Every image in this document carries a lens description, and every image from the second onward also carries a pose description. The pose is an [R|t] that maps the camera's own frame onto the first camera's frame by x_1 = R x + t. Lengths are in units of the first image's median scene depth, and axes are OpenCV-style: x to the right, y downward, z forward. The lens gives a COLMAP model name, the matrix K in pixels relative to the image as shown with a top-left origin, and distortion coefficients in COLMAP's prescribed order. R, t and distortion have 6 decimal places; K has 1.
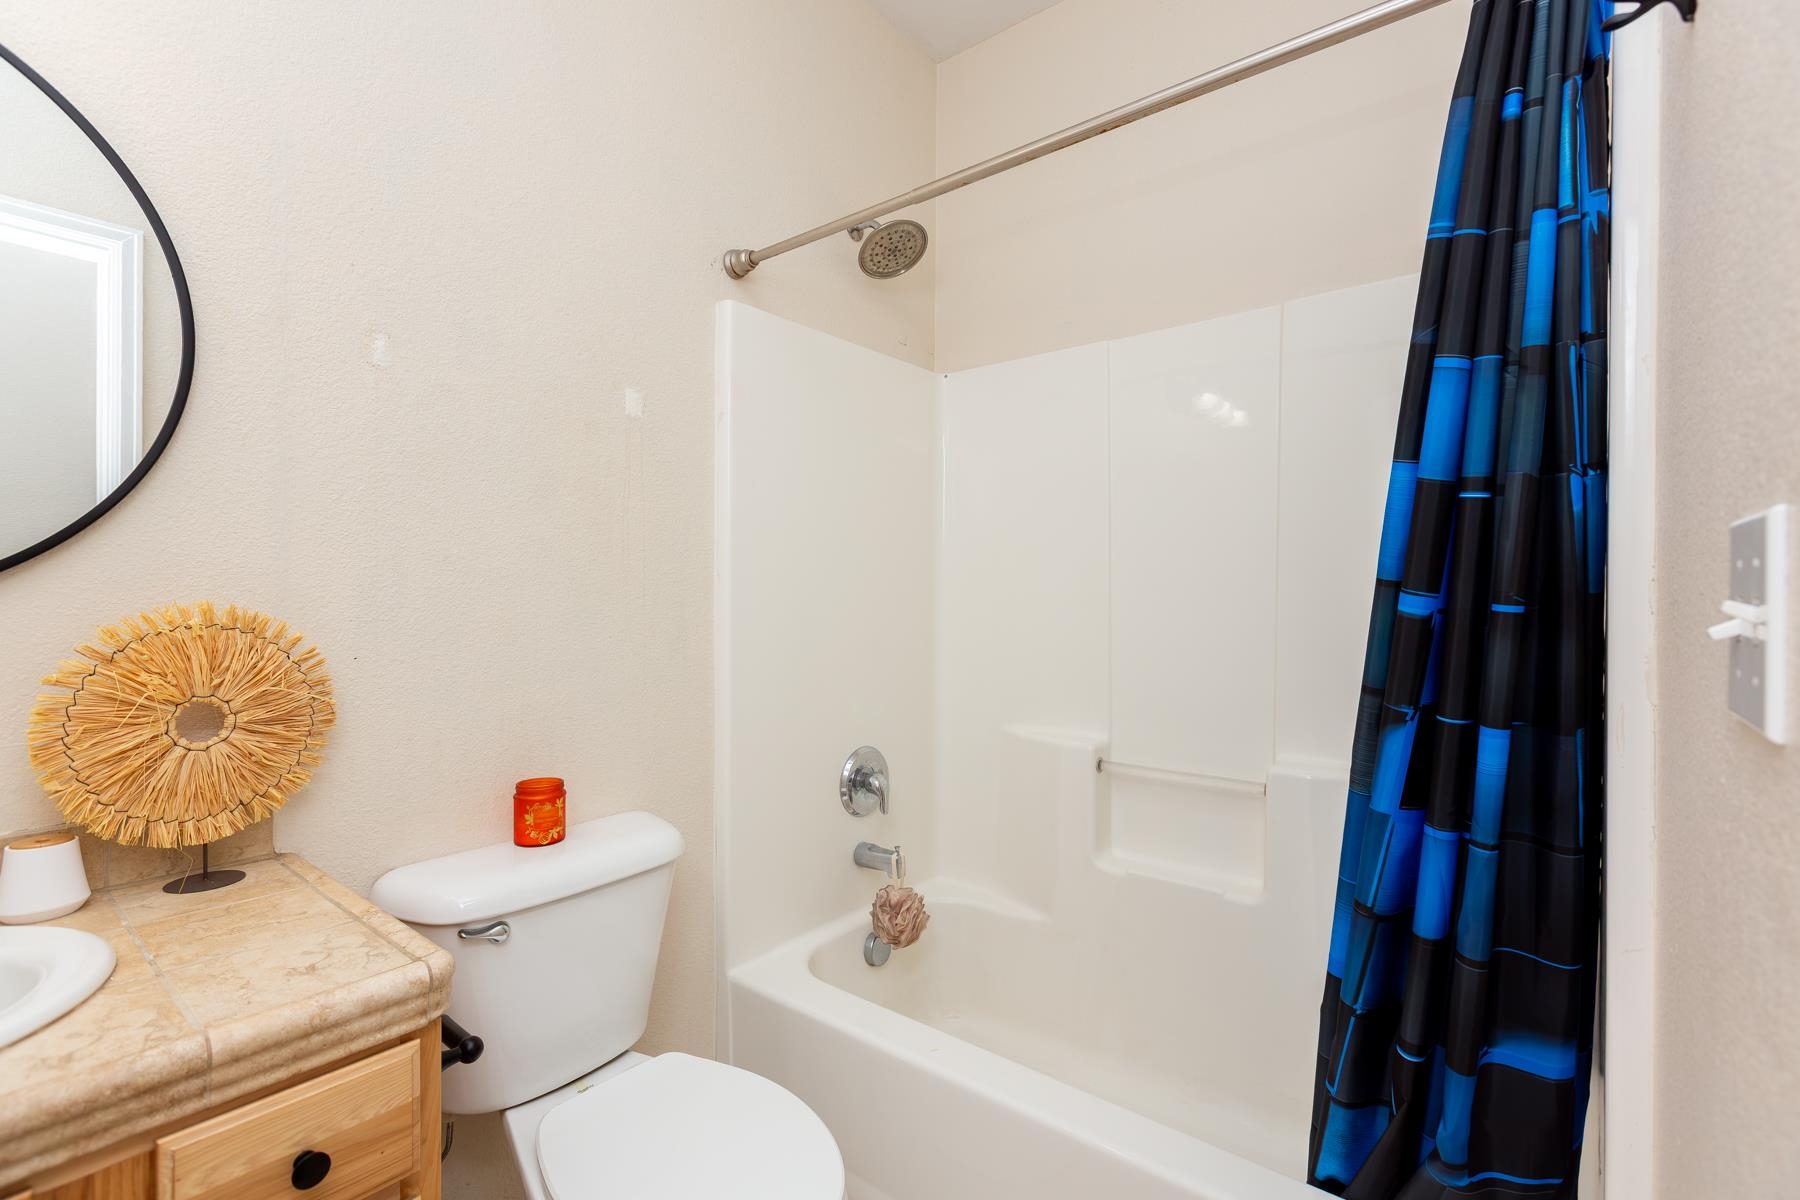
lens RADIAL K [[808.6, 0, 901.4], [0, 808.6, 597.5], [0, 0, 1]] dist [0.001625, -0.001344]
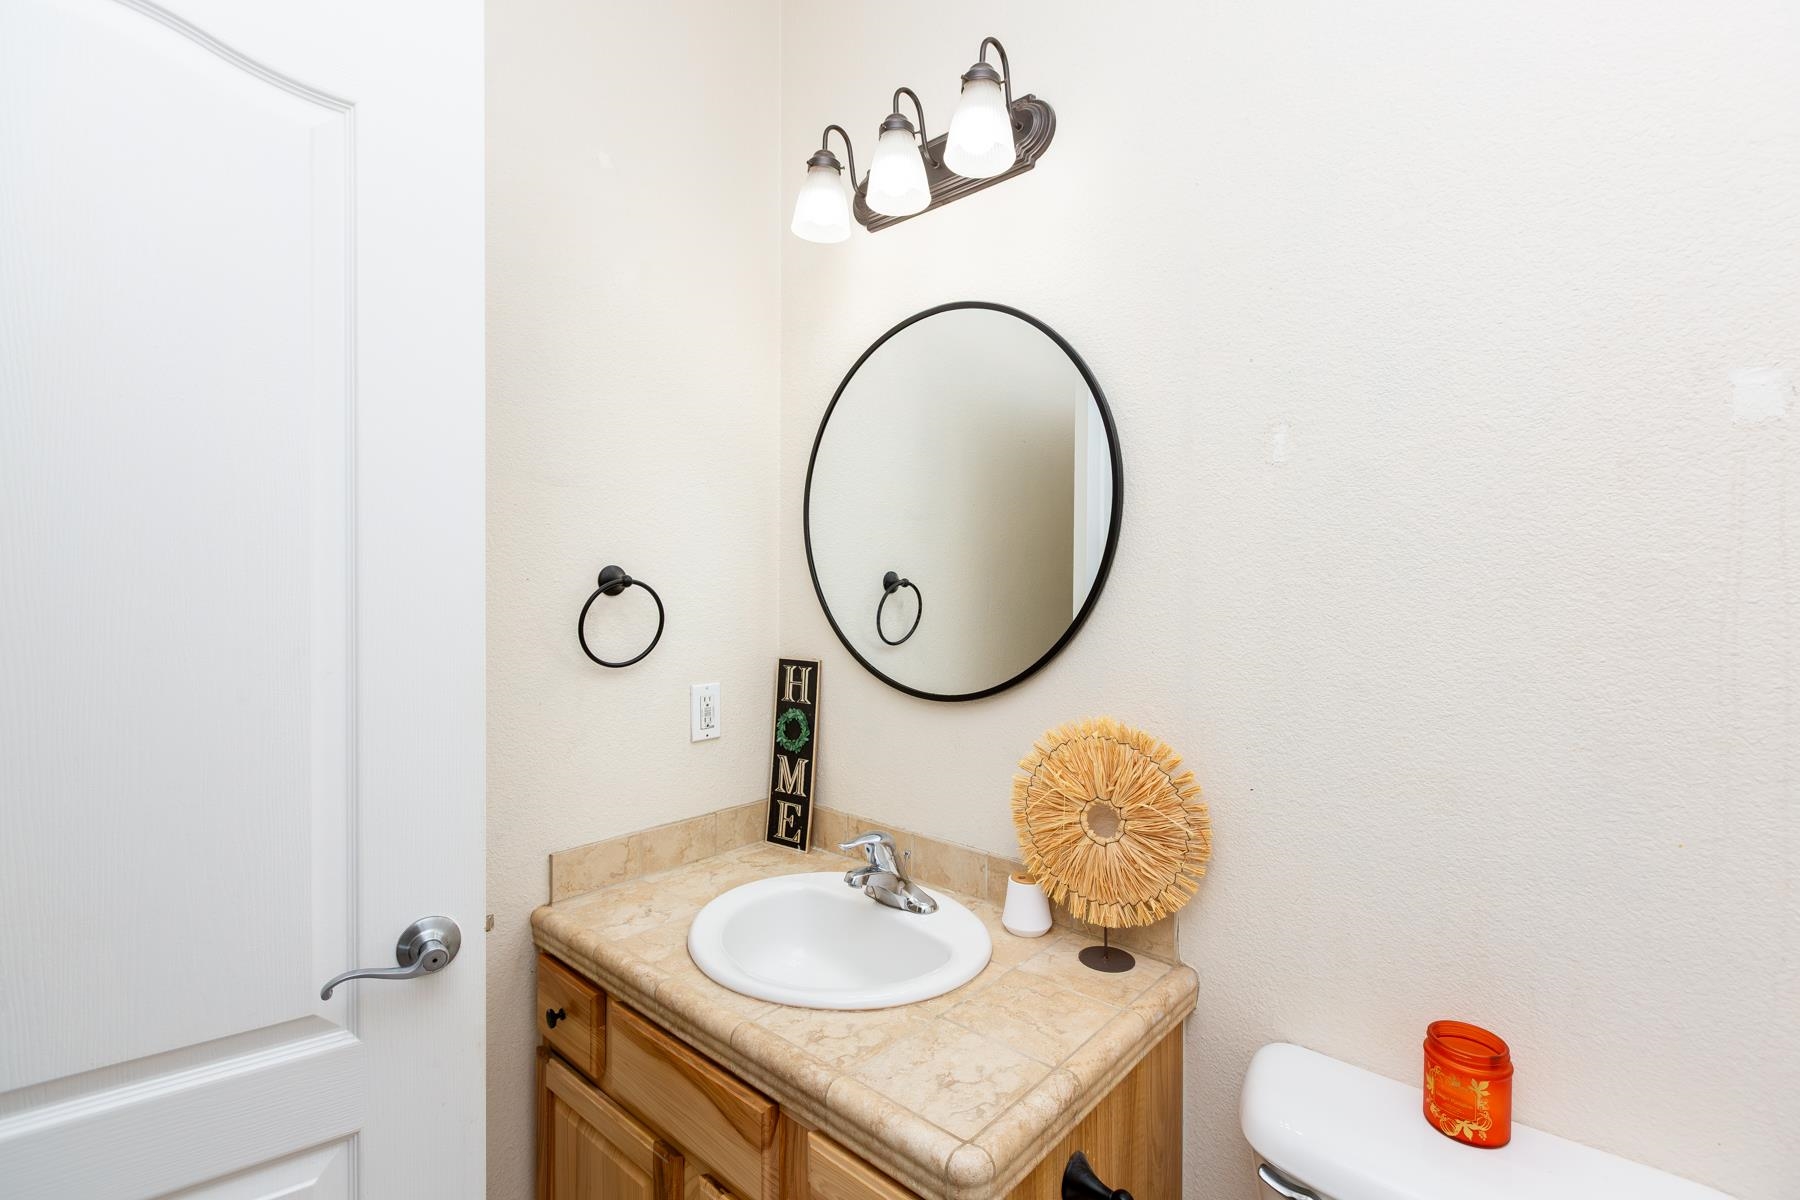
lens RADIAL K [[808.6, 0, 901.4], [0, 808.6, 597.5], [0, 0, 1]] dist [0.001625, -0.001344]
pose [[-0.042950, 0.013914, -0.998980, 0.296733], [-0.008701, 0.999860, 0.014300, -0.178321], [0.999039, 0.009306, -0.042823, 0.753291]]
